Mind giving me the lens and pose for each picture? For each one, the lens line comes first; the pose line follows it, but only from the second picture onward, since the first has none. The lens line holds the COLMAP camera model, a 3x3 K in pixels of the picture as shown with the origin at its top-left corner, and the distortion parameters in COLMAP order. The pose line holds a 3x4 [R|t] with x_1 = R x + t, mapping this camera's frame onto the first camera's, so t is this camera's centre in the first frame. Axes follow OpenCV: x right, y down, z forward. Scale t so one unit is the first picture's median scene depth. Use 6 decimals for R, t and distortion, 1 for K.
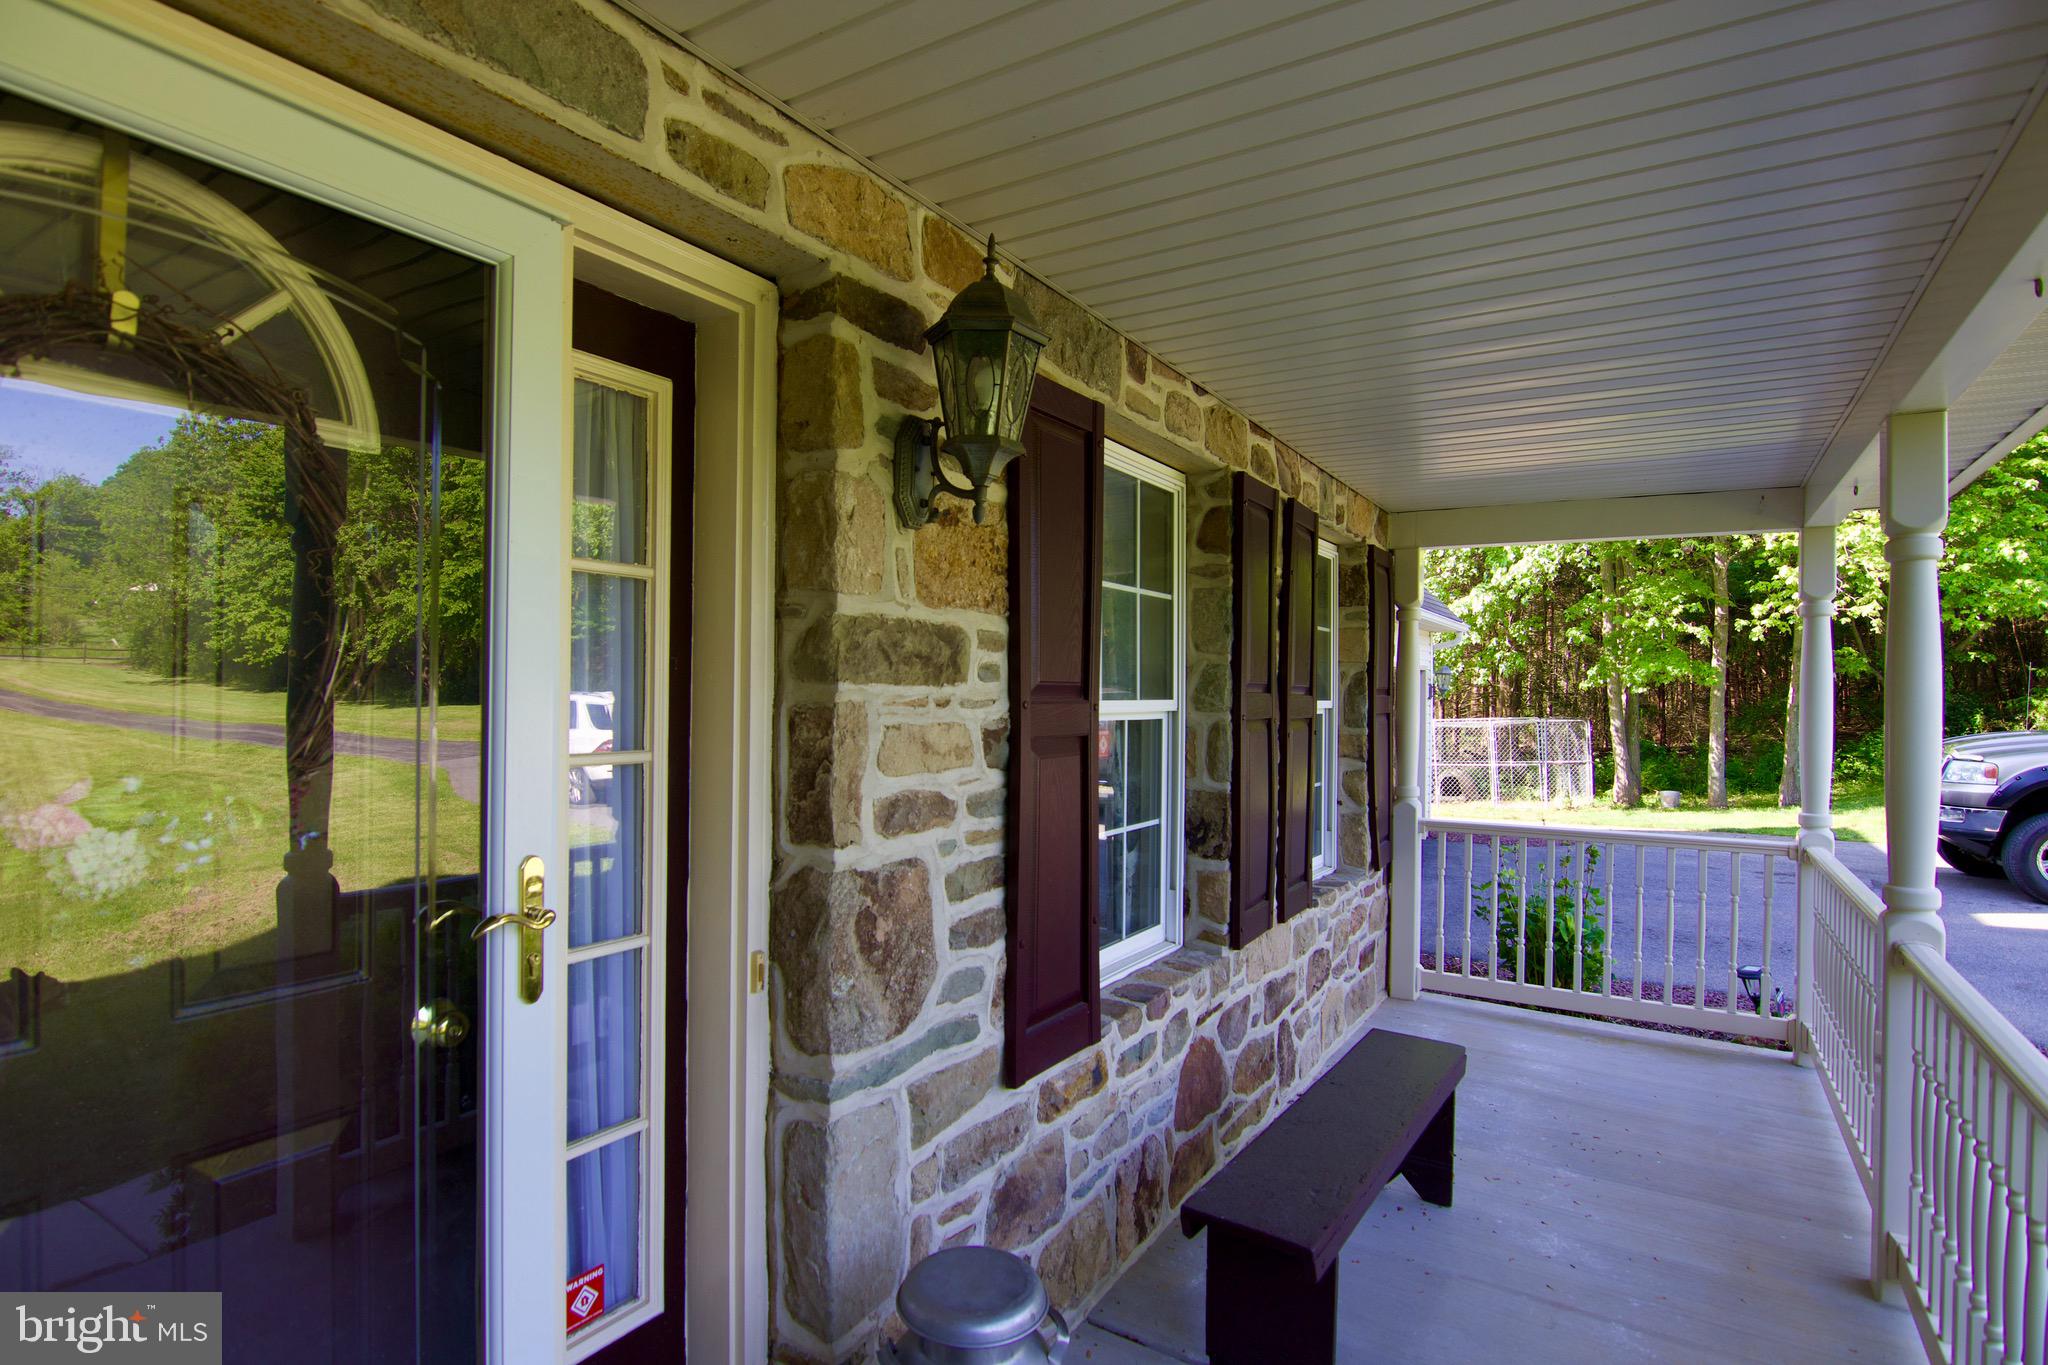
lens RADIAL K [[1038.3, 0, 1035.1], [0, 1038.3, 693.8], [0, 0, 1]] dist [-0.001794, -0.008776]
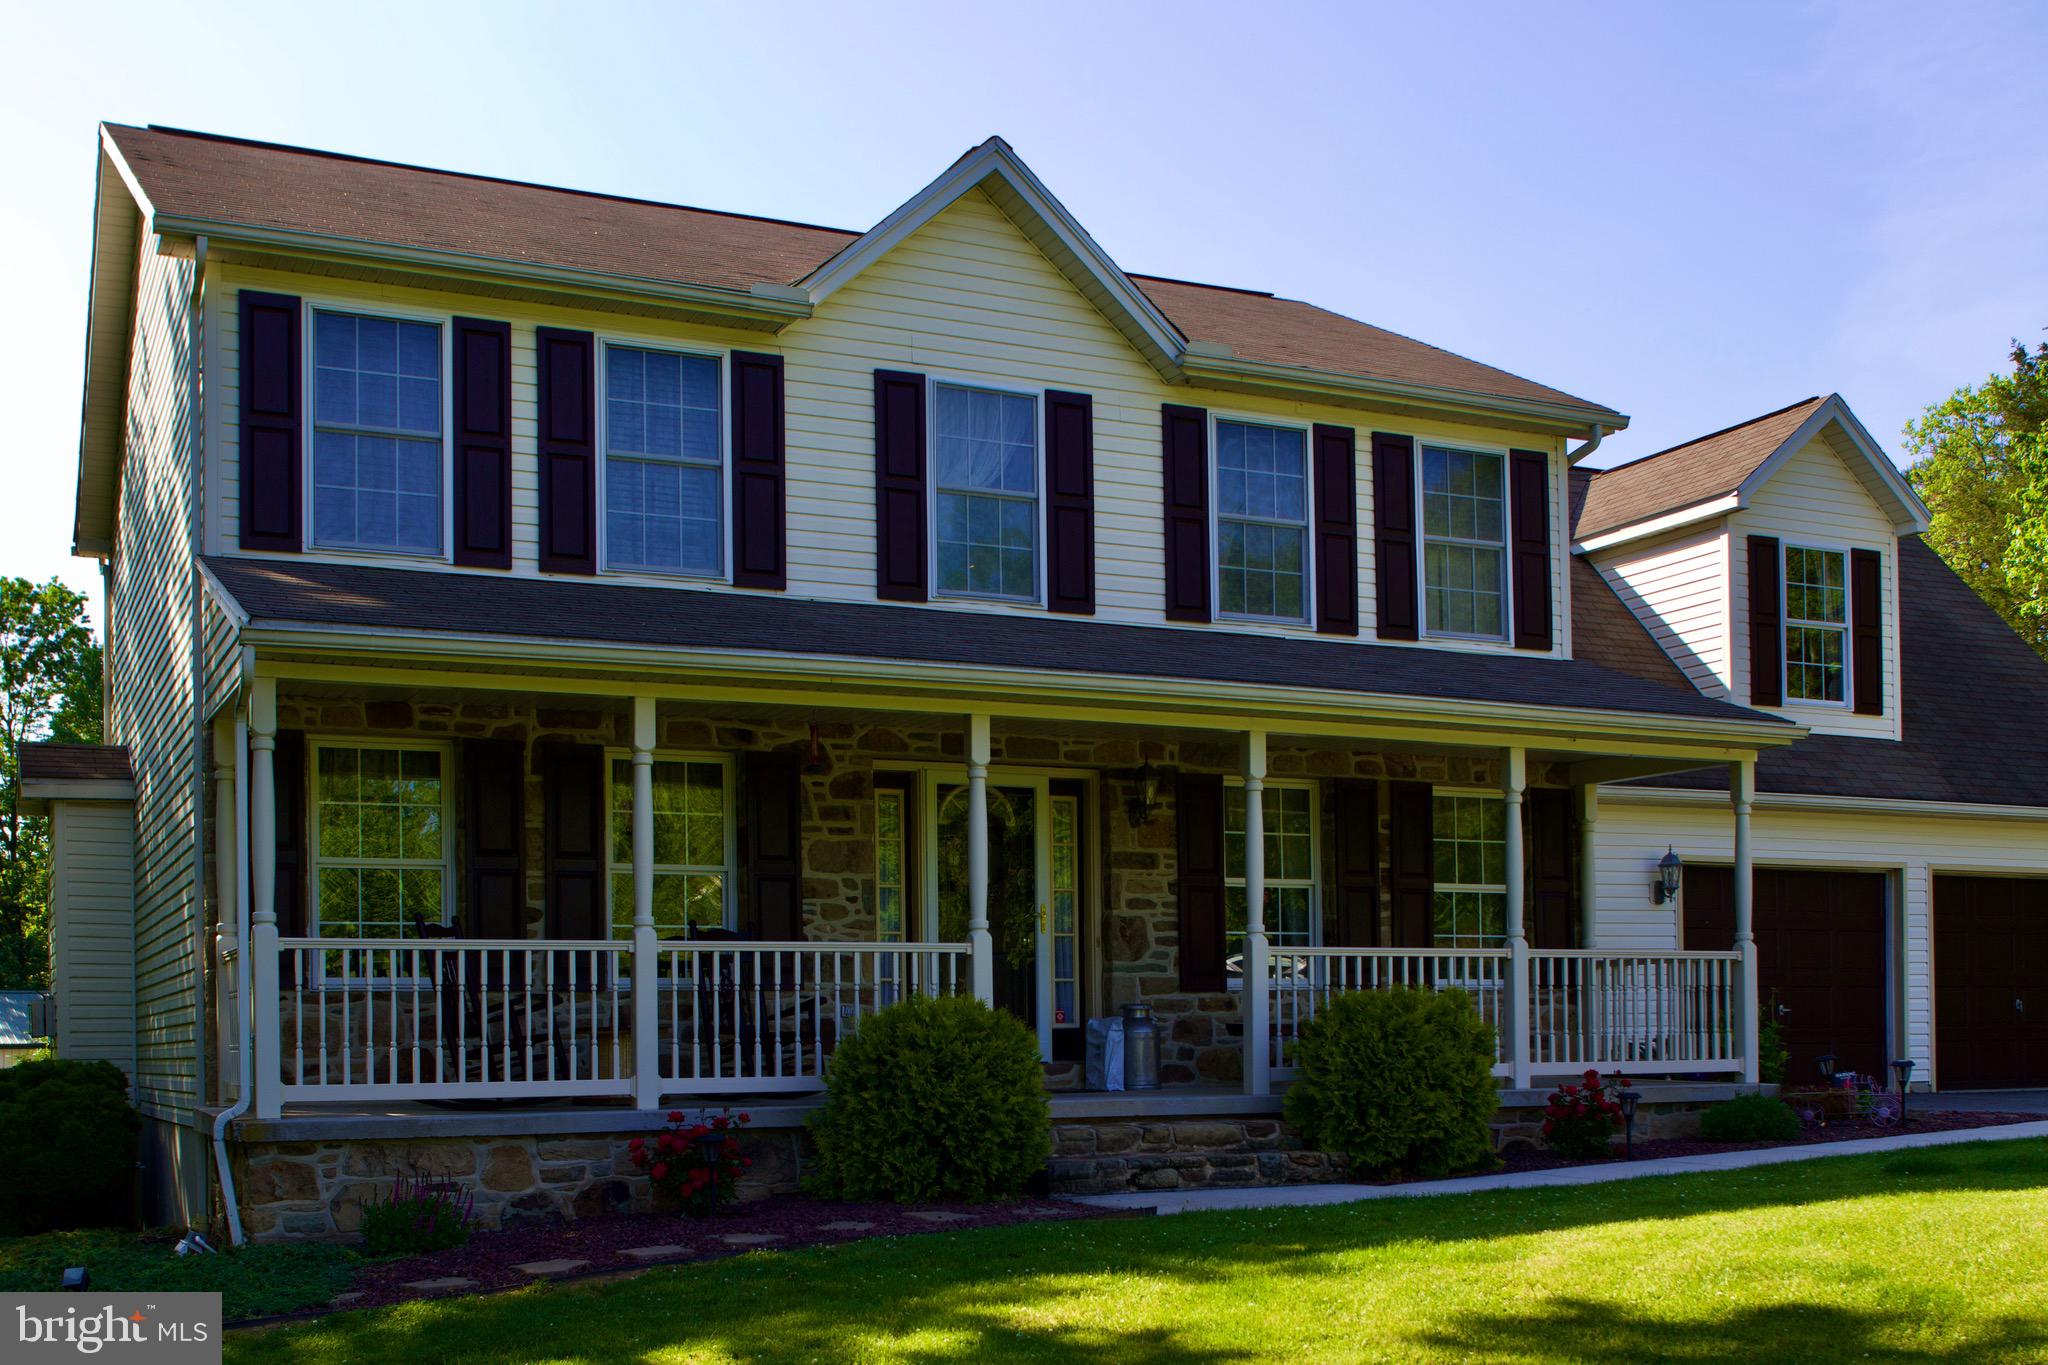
lens RADIAL K [[2250.0, 0, 1017.8], [0, 2250.0, 1027.0], [0, 0, 1]] dist [-0.049125, 0.000000]
pose [[0.840349, -0.024557, -0.541489, 3.901962], [0.021761, 0.999696, -0.011566, 0.645116], [0.541608, -0.002063, 0.840628, -6.059170]]
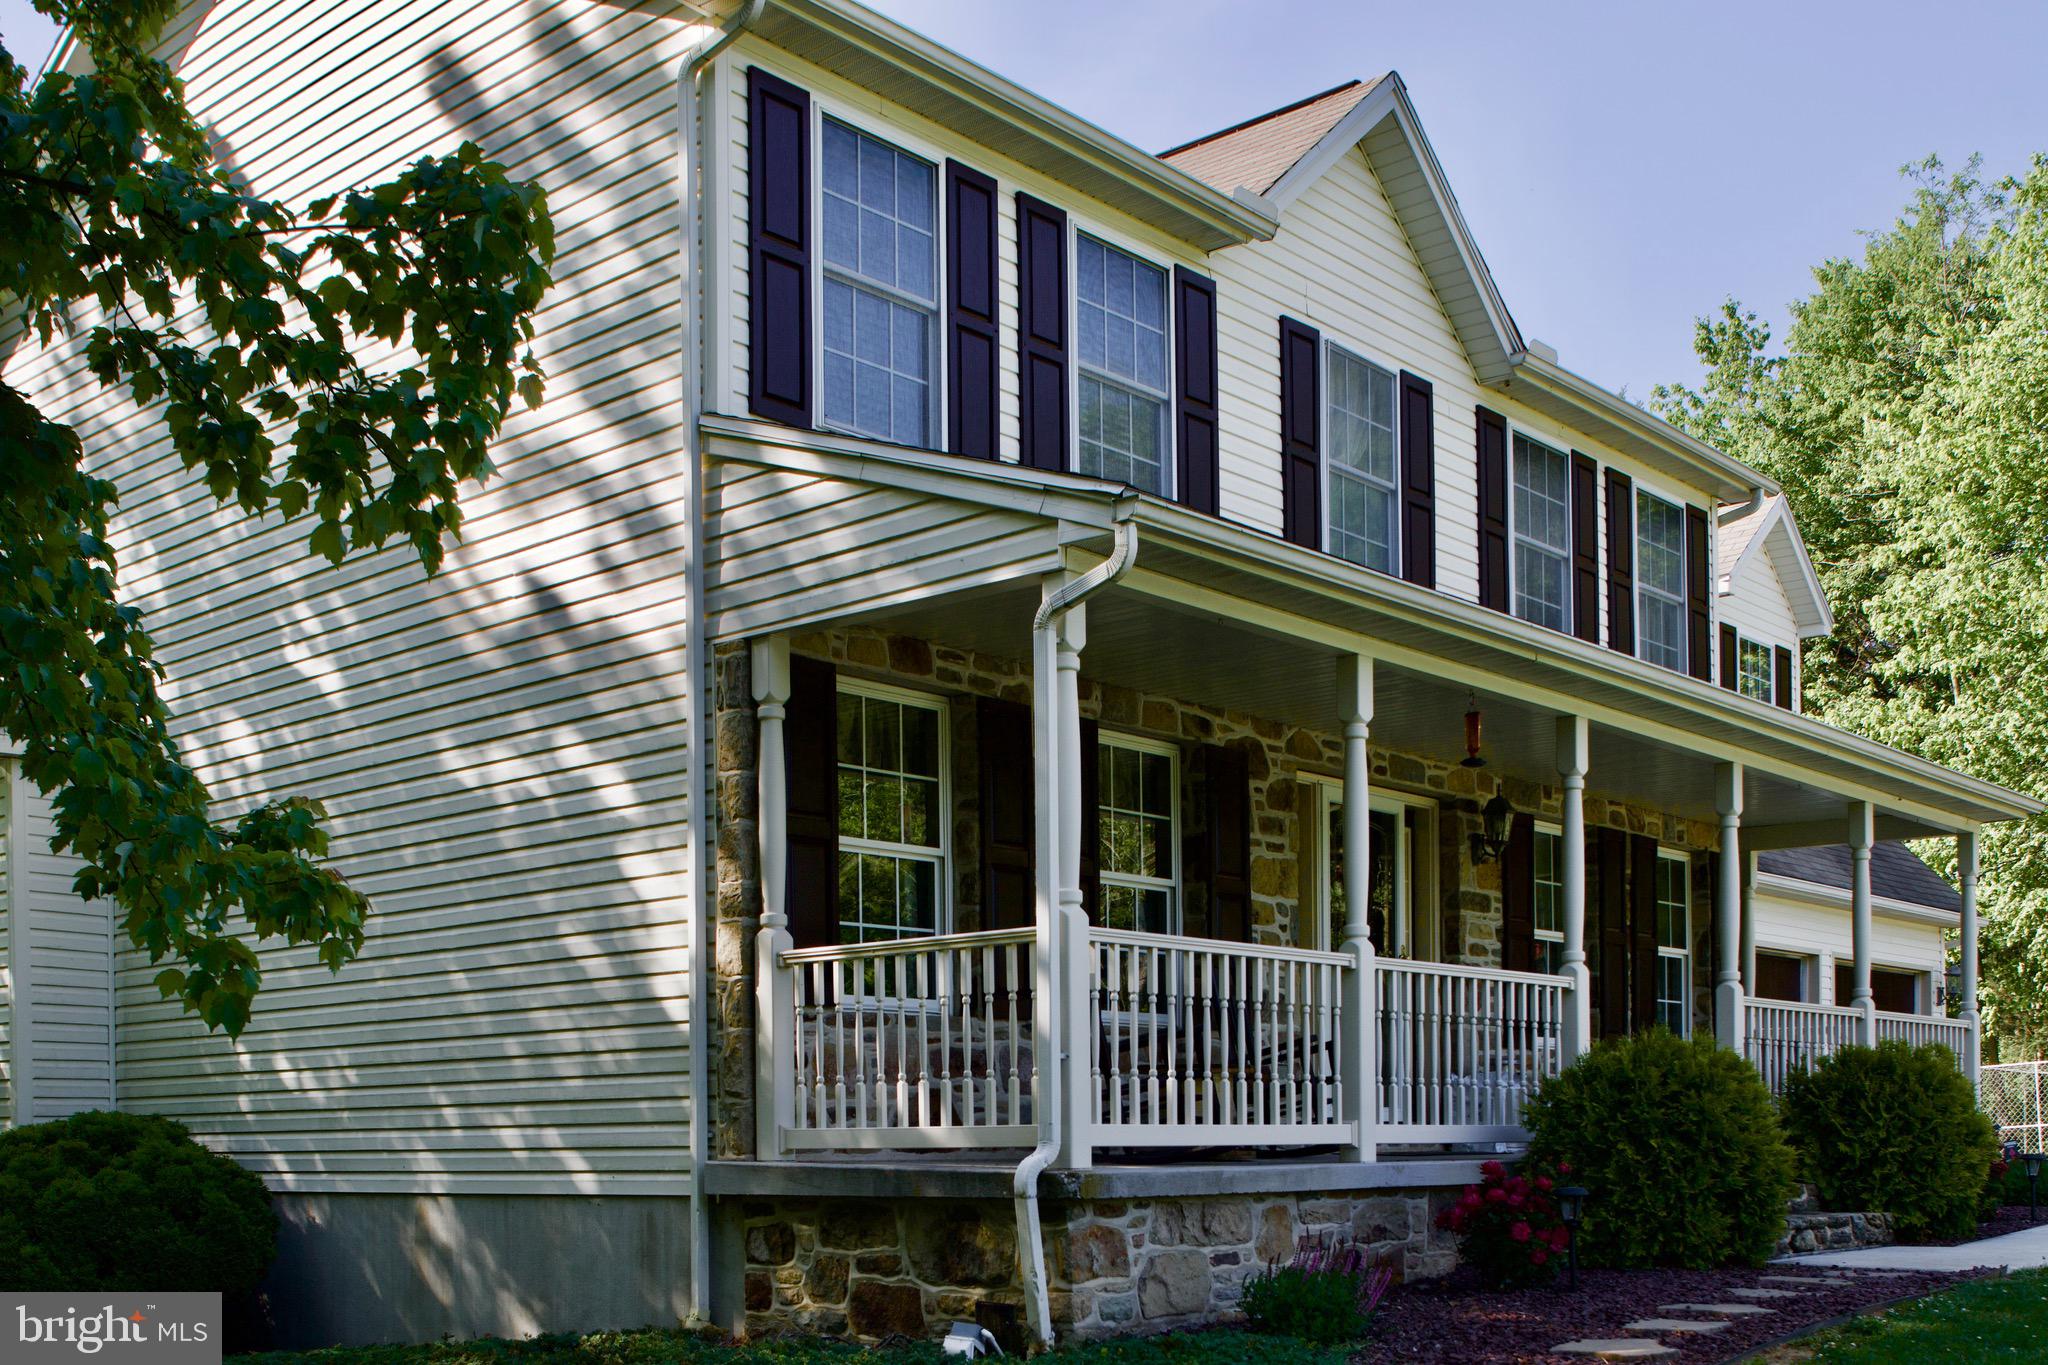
lens RADIAL K [[2250.0, 0, 1024.5], [0, 2250.0, 1160.5], [0, 0, 1]] dist [-0.049125, 0.000000]
pose [[0.984452, -0.015474, -0.174970, -0.305292], [0.017219, 0.999816, 0.008460, 0.720944], [0.174807, -0.011341, 0.984537, -6.528568]]
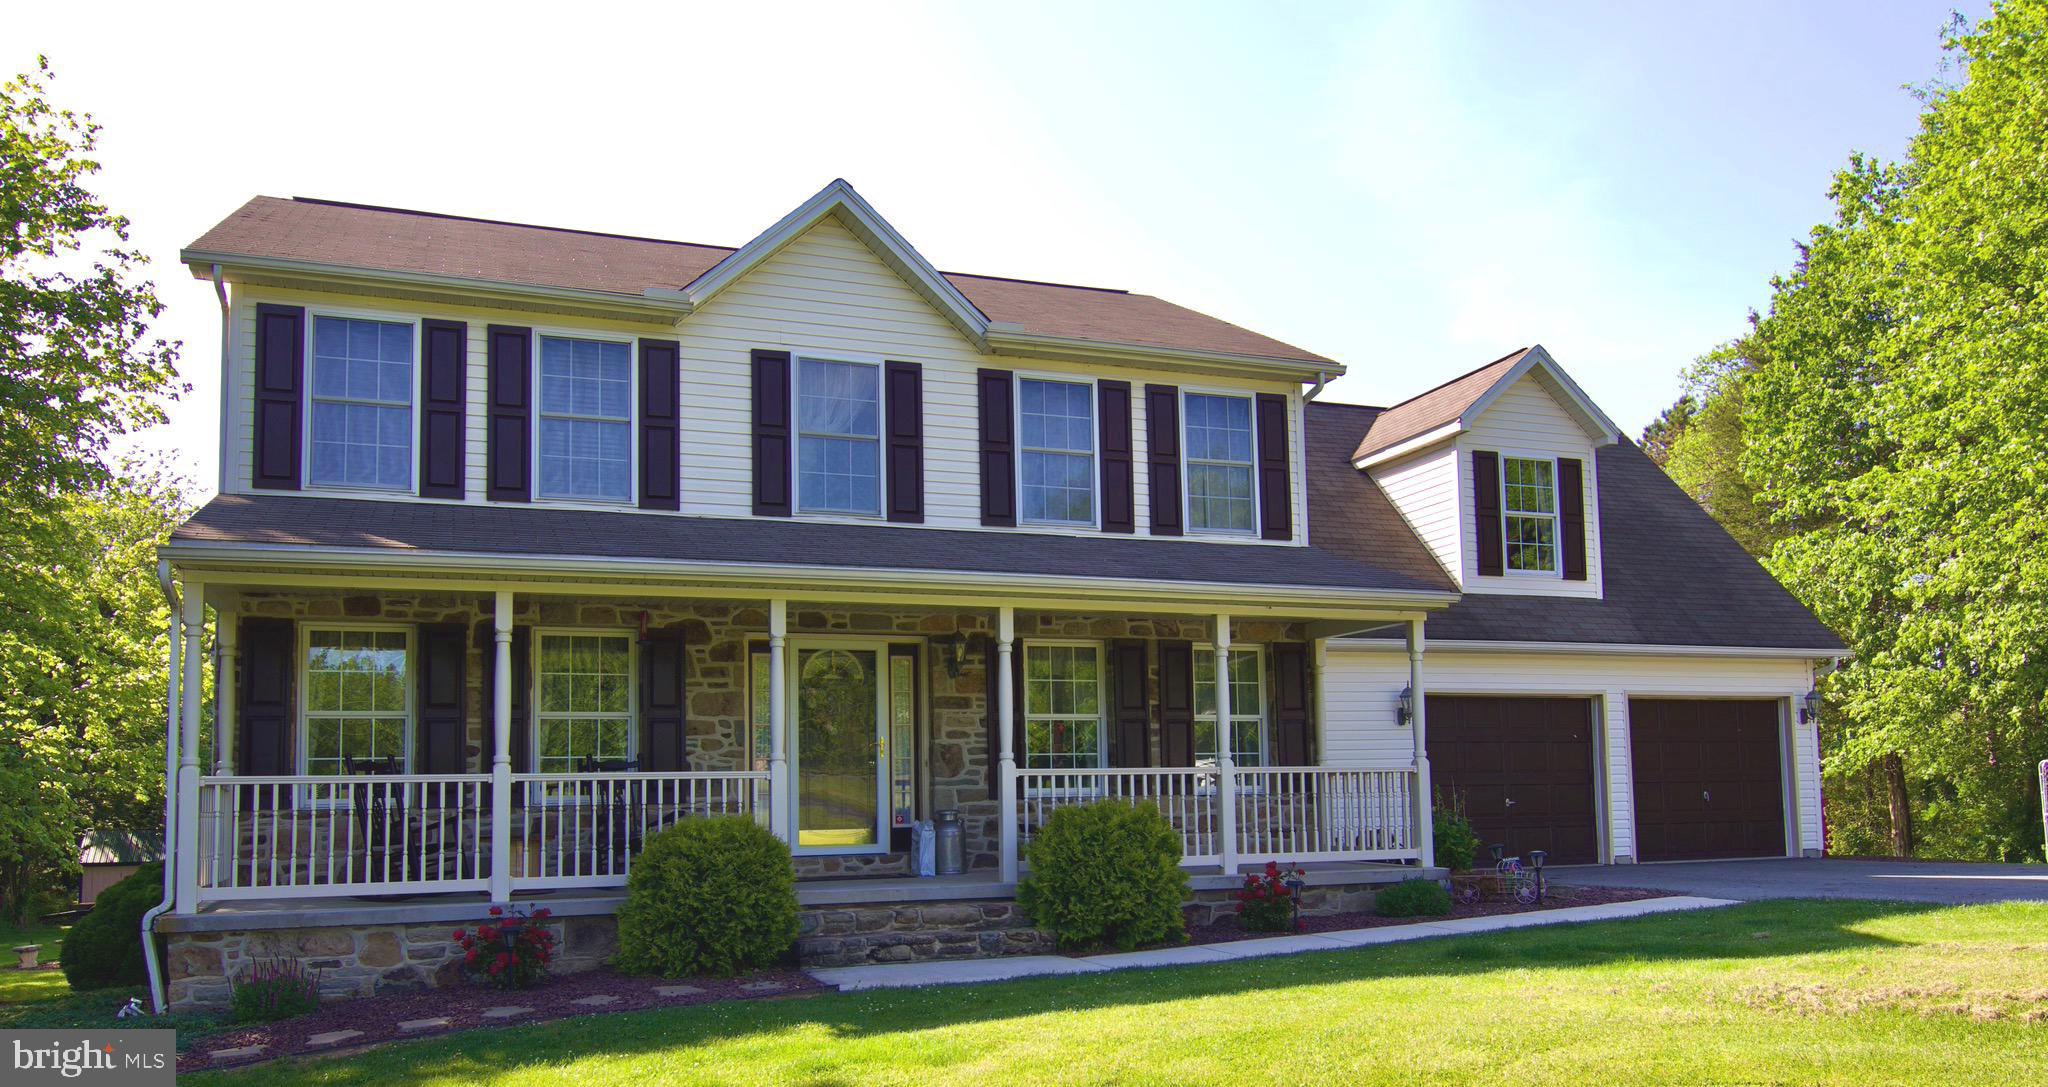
lens RADIAL K [[1484.5, 0, 1022.5], [0, 1484.5, 687.5], [0, 0, 1]] dist [0.015515, -0.038954]
pose [[0.788711, -0.074506, -0.610232, 4.564054], [0.028020, 0.995954, -0.085386, 0.513750], [0.614125, 0.050246, 0.787608, -4.497586]]
